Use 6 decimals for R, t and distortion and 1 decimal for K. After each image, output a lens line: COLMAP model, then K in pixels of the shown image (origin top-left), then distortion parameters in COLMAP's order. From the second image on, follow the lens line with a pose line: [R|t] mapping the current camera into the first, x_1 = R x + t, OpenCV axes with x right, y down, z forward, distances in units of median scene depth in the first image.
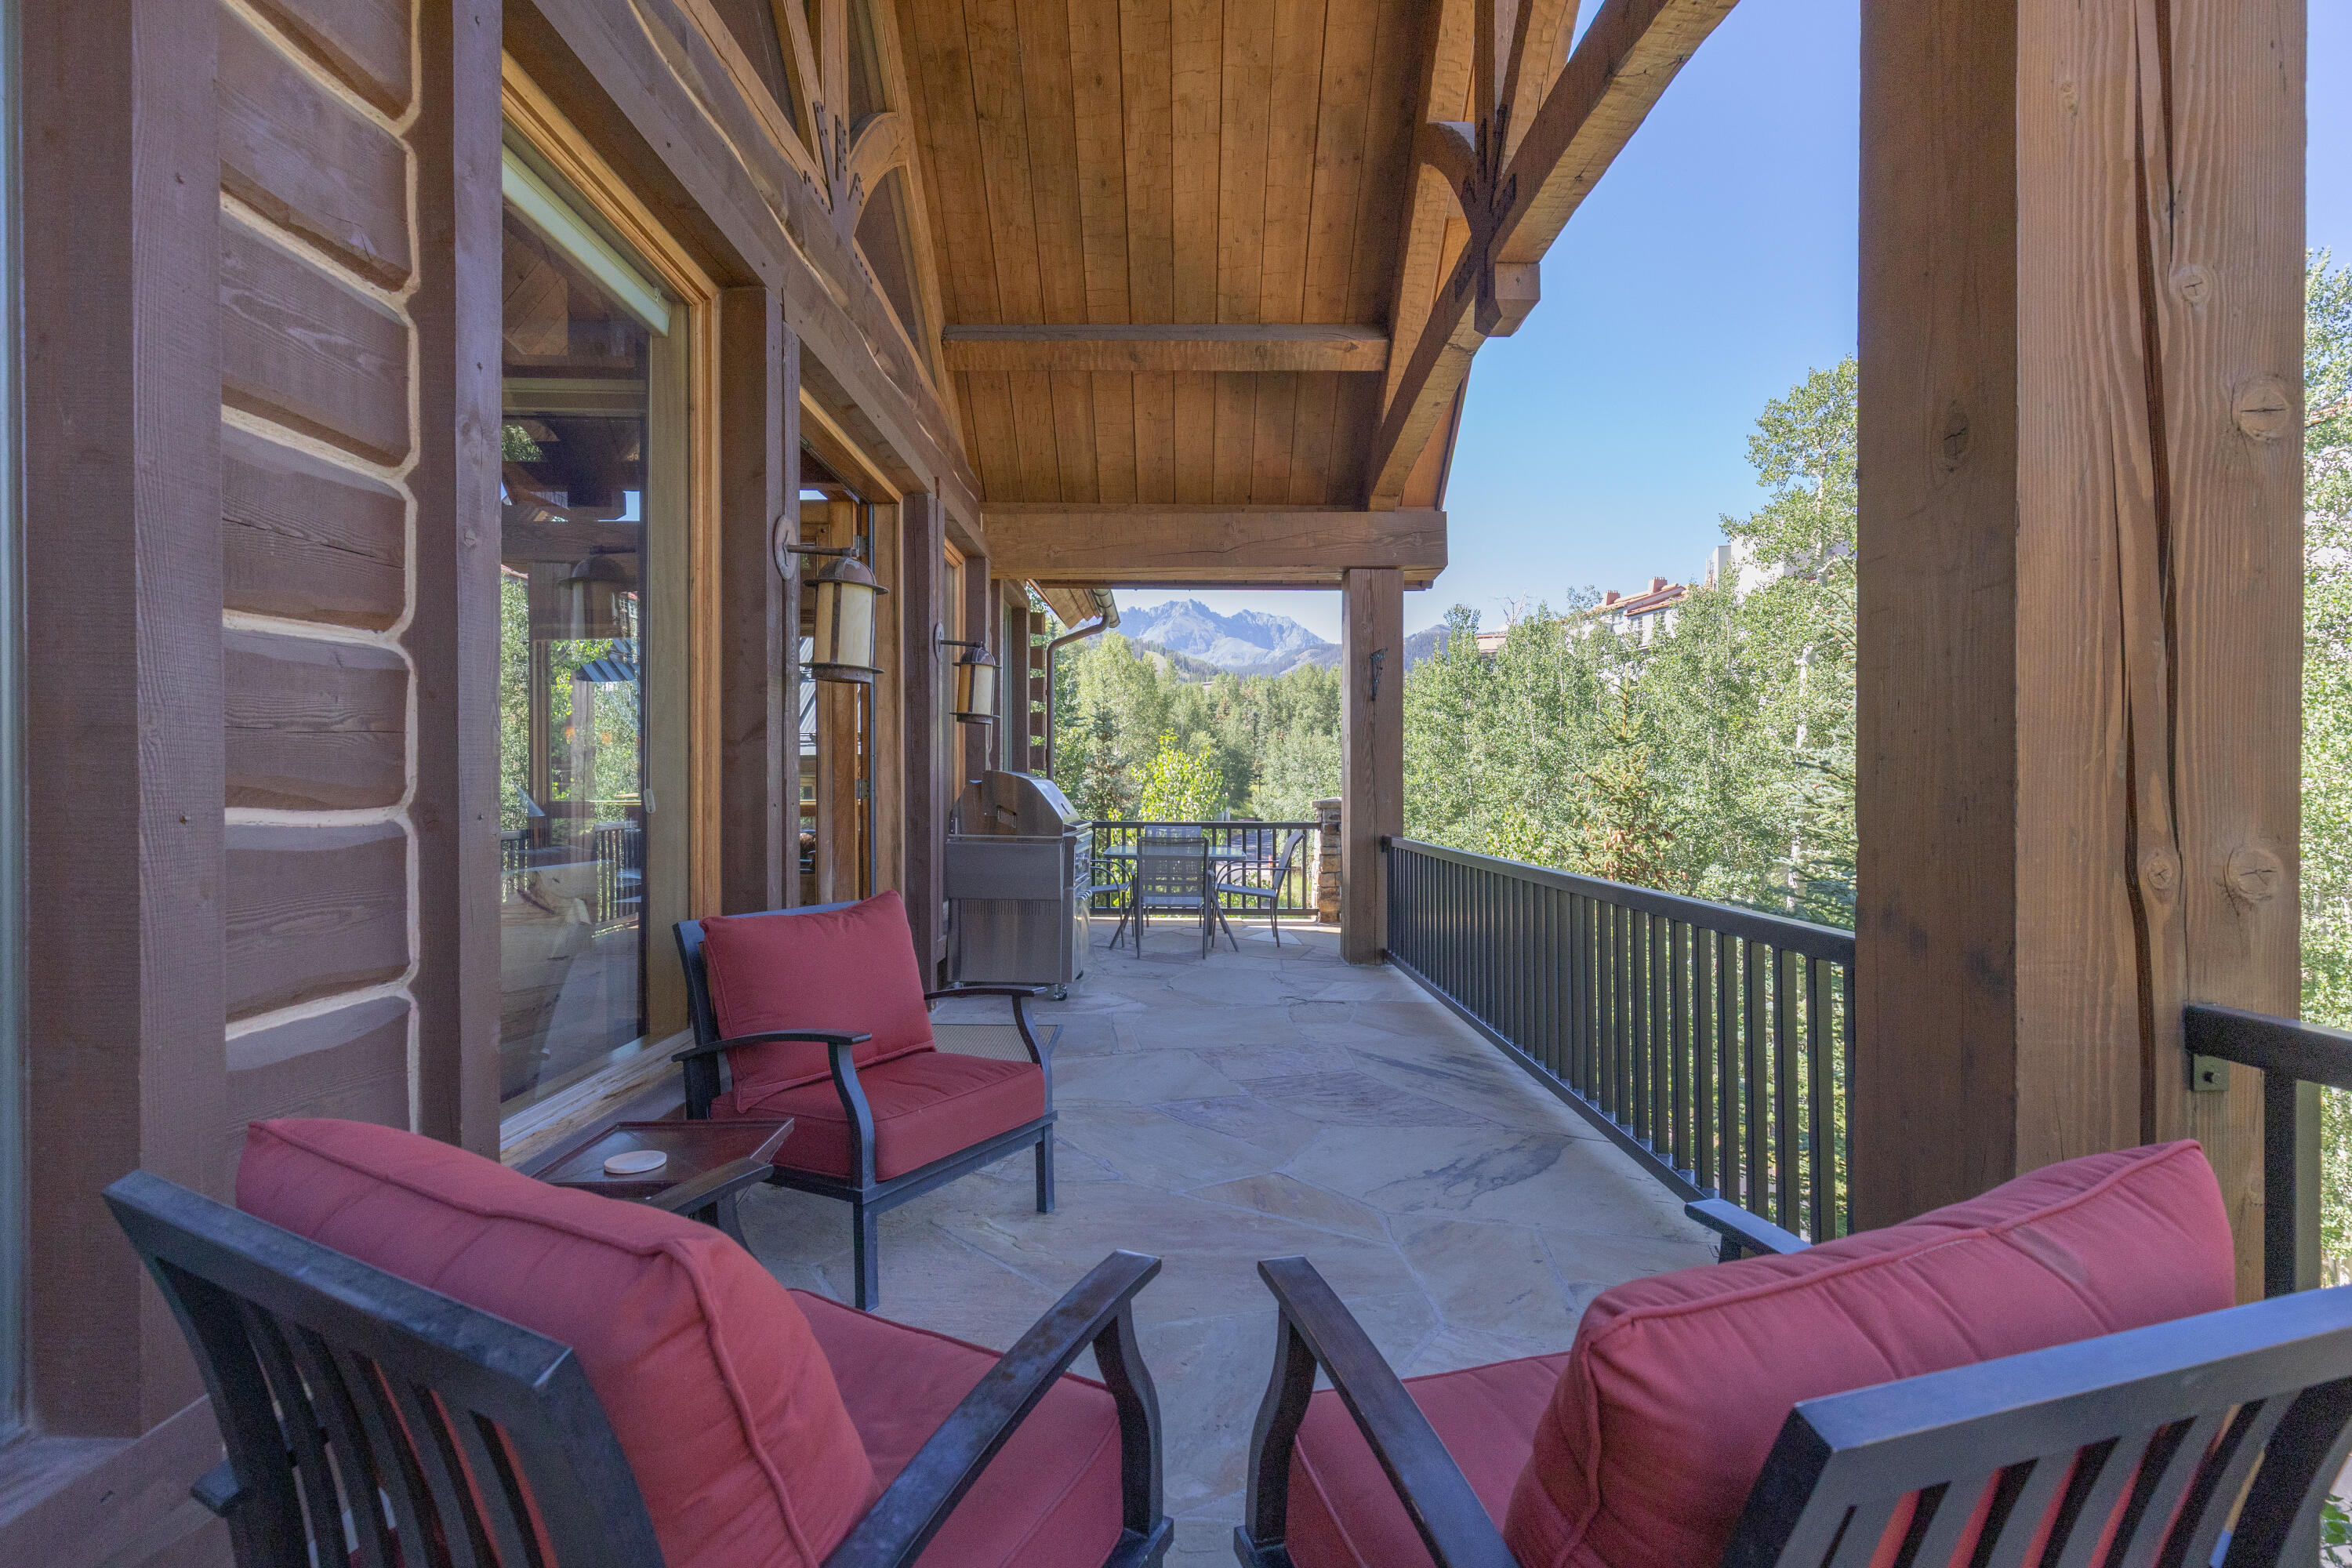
lens RADIAL K [[1050.0, 0, 1182.0], [0, 1050.0, 790.4], [0, 0, 1]] dist [0.008983, -0.001254]
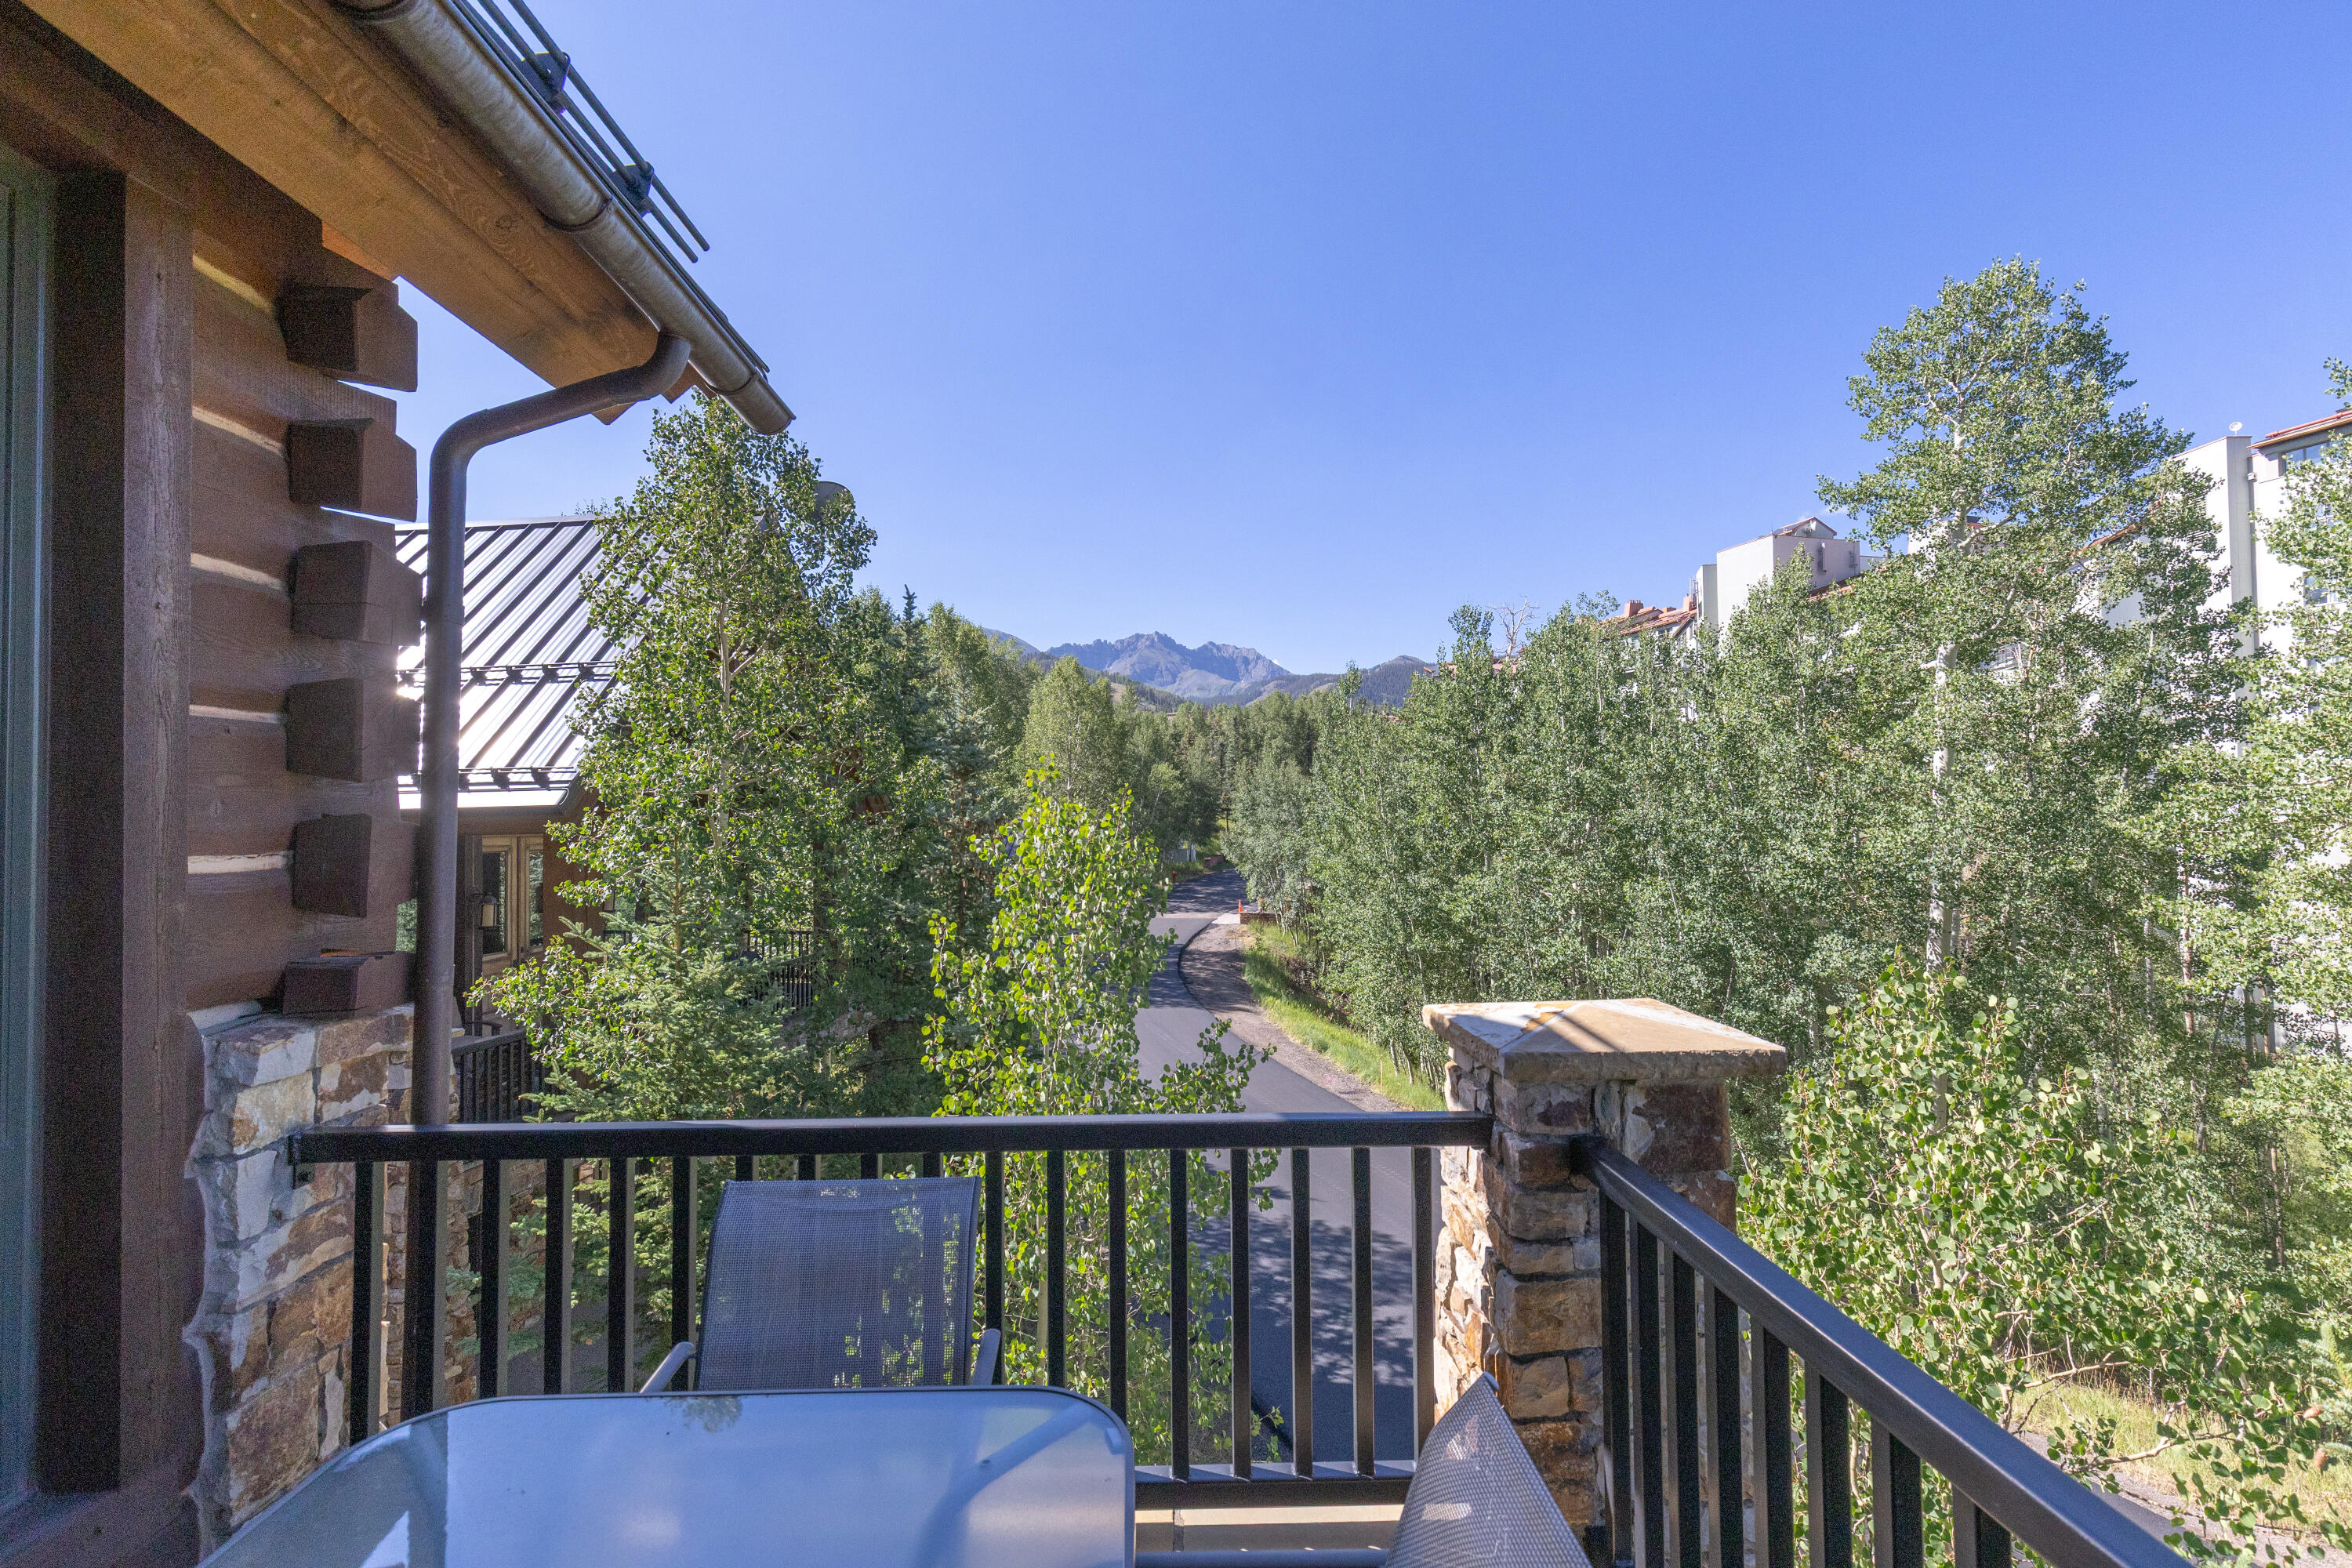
lens RADIAL K [[1050.0, 0, 1182.0], [0, 1050.0, 790.4], [0, 0, 1]] dist [0.008983, -0.001254]
pose [[0.999473, -0.009024, 0.031196, 0.069379], [0.009961, 0.999500, -0.030012, -0.050966], [-0.030910, 0.030307, 0.999063, 0.963117]]
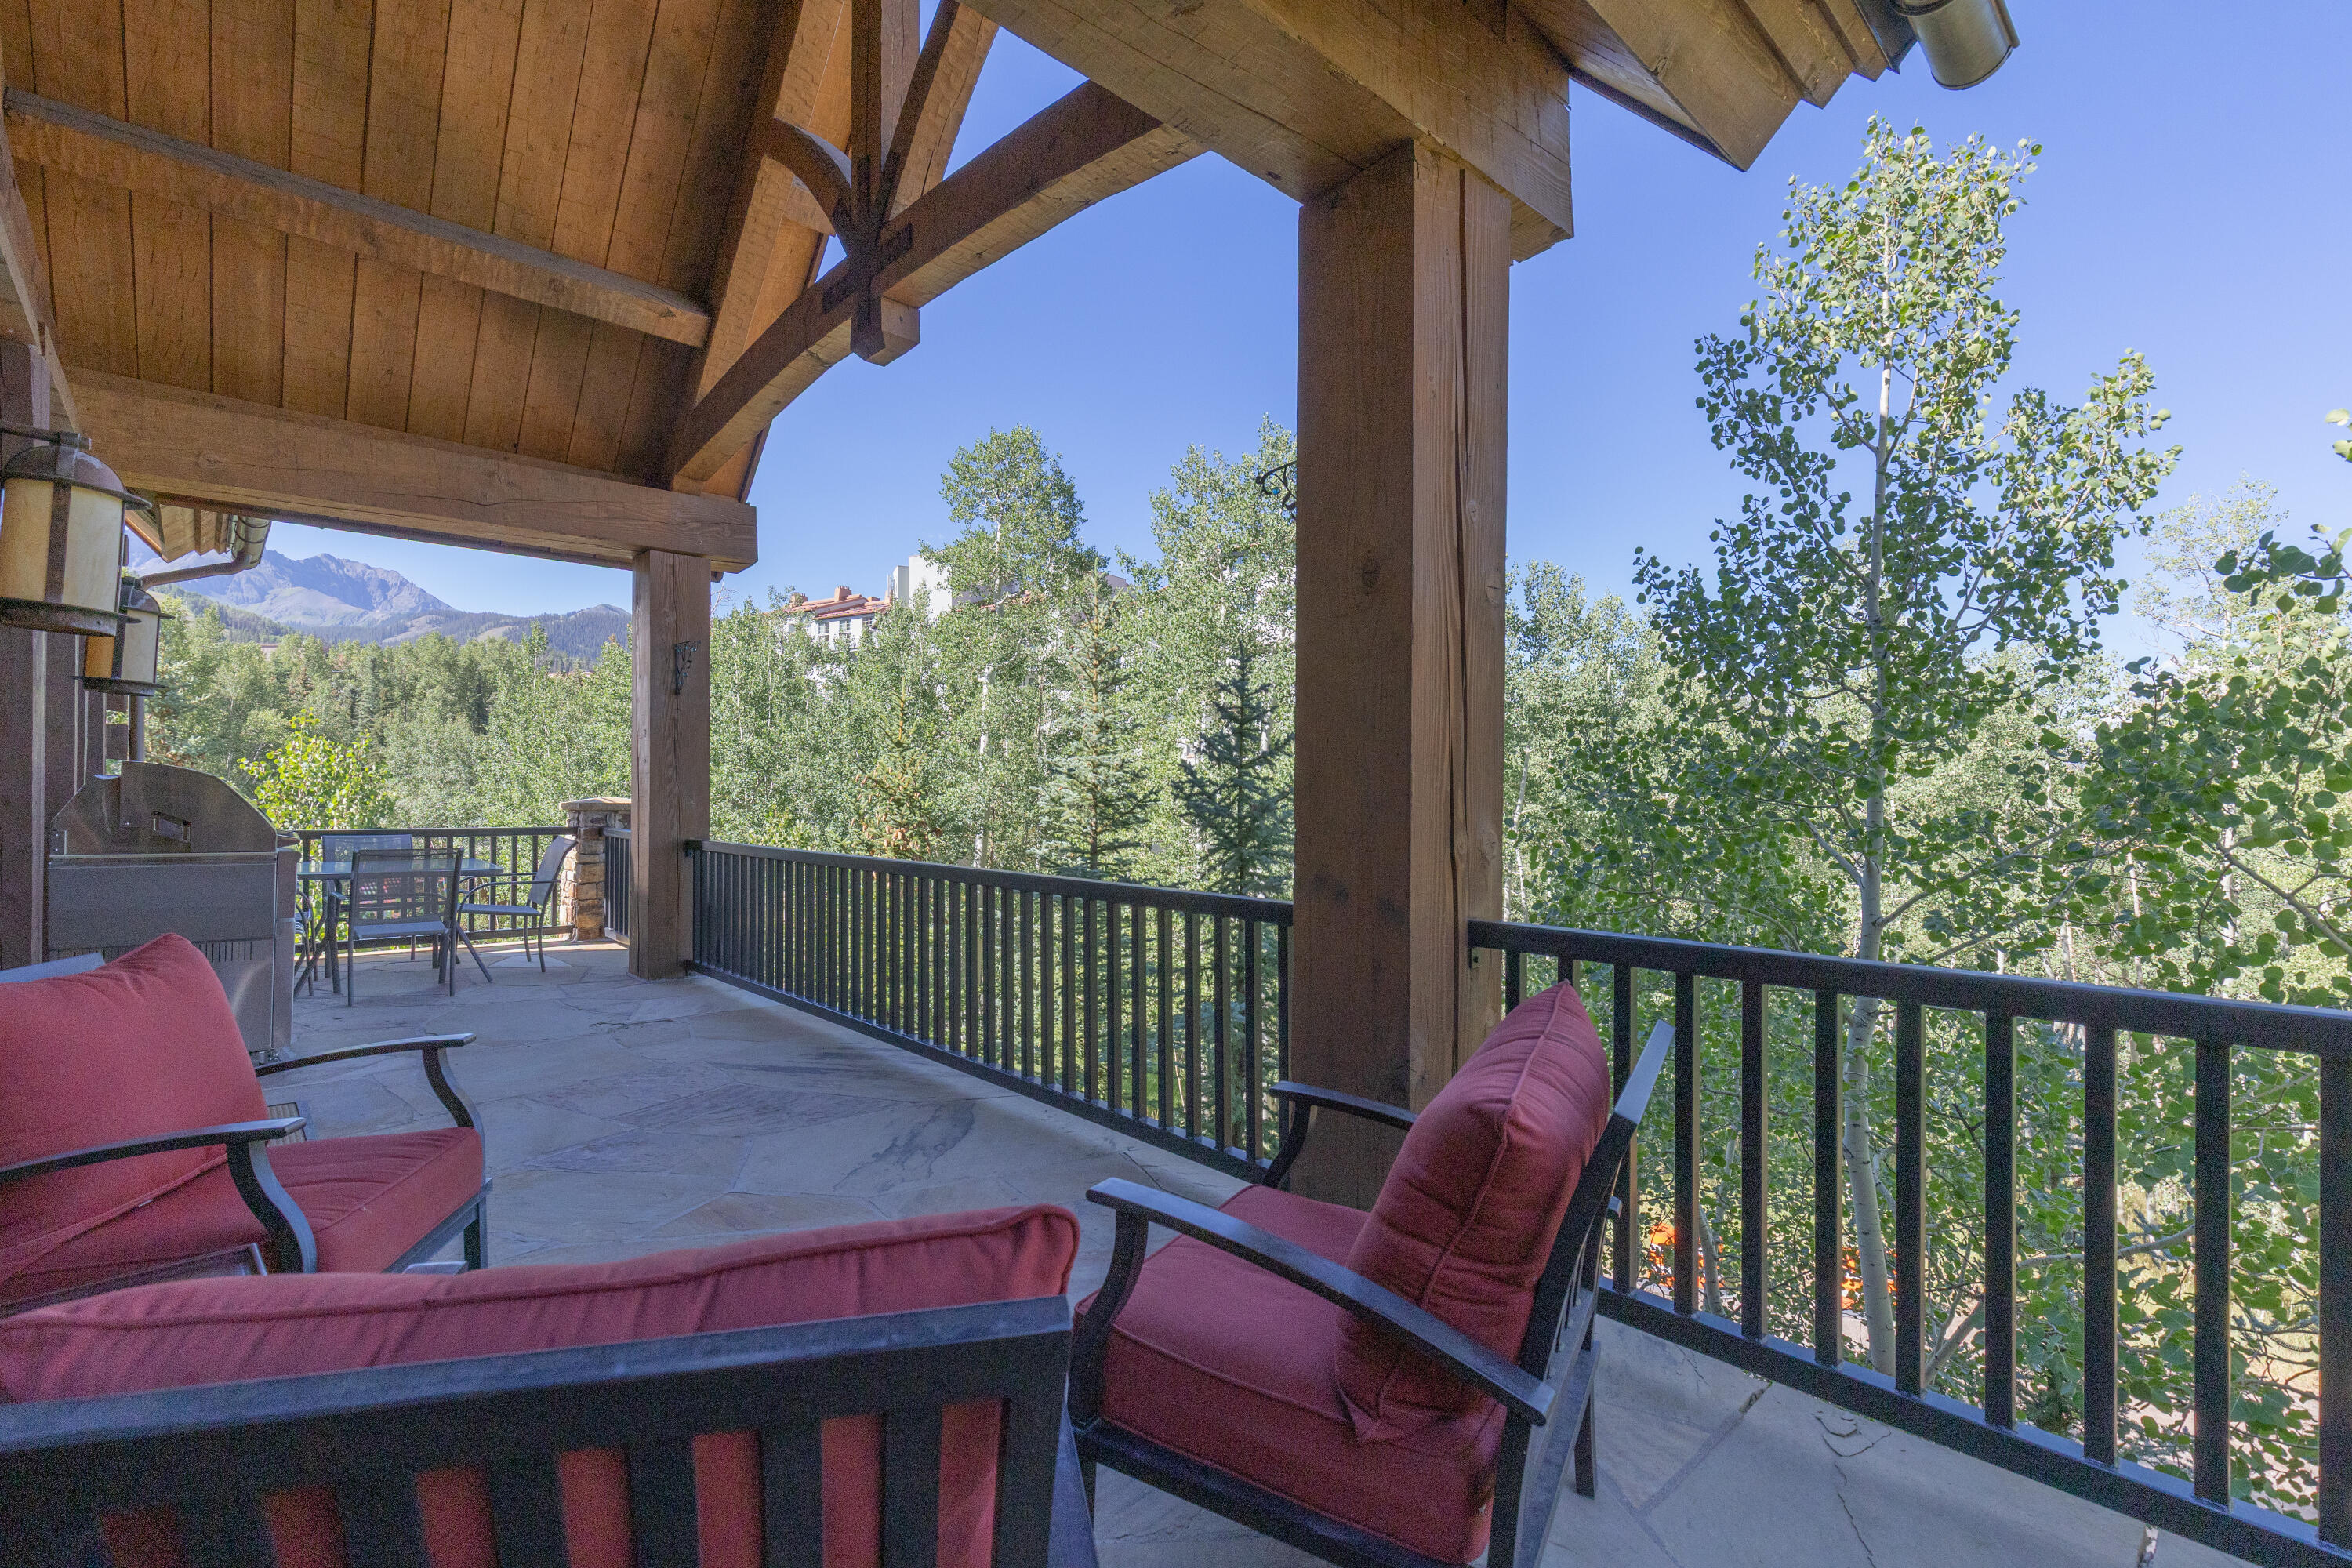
lens RADIAL K [[1050.0, 0, 1182.0], [0, 1050.0, 790.4], [0, 0, 1]] dist [0.008983, -0.001254]
pose [[0.737176, 0.003449, 0.675692, -0.114333], [-0.004000, 0.999992, -0.000740, -0.001690], [-0.675689, -0.002157, 0.737184, 0.006833]]
